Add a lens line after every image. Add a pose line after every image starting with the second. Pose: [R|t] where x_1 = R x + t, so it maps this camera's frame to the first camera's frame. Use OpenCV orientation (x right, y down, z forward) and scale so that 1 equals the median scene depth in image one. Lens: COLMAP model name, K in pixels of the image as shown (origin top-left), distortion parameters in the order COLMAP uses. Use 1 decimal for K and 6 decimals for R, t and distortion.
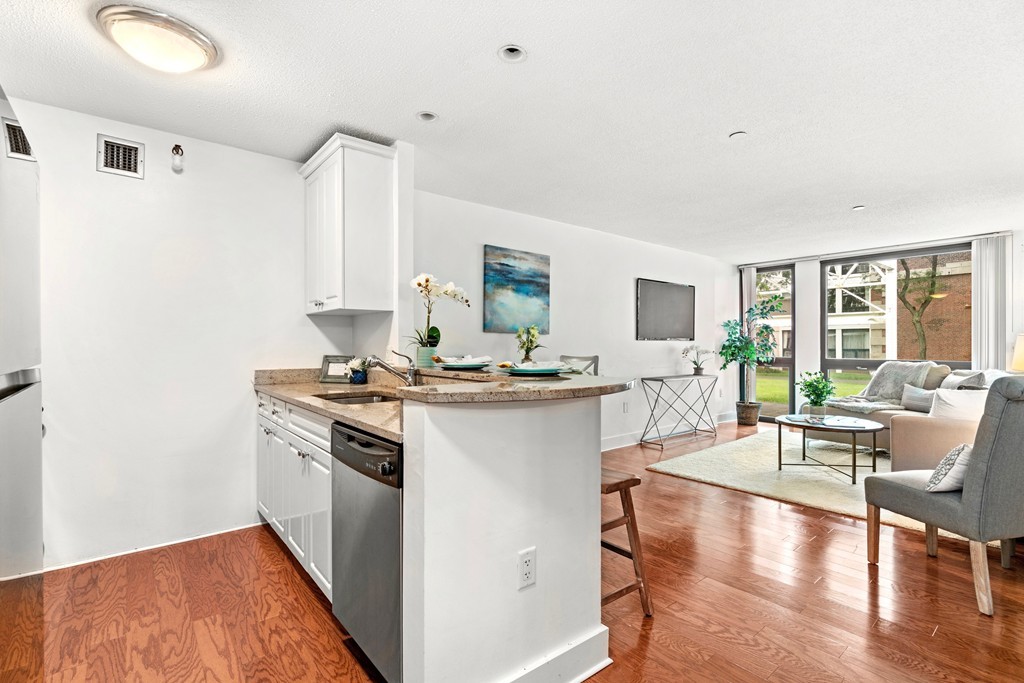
lens RADIAL K [[469.1, 0, 513.7], [0, 469.1, 346.7], [0, 0, 1]] dist [-0.008724, 0.003492]
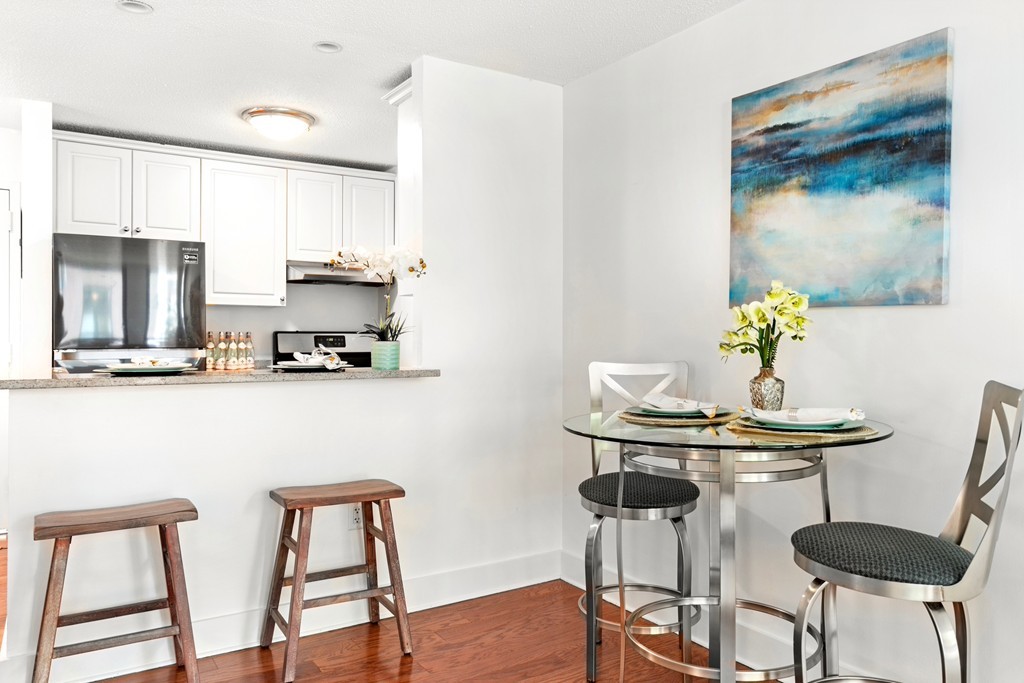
lens RADIAL K [[762.4, 0, 519.0], [0, 762.4, 340.6], [0, 0, 1]] dist [0.000875, -0.000158]
pose [[-0.129590, 0.004483, -0.991558, 0.505520], [-0.007536, 0.999956, 0.005505, -0.004010], [0.991539, 0.008185, -0.129550, 0.712447]]
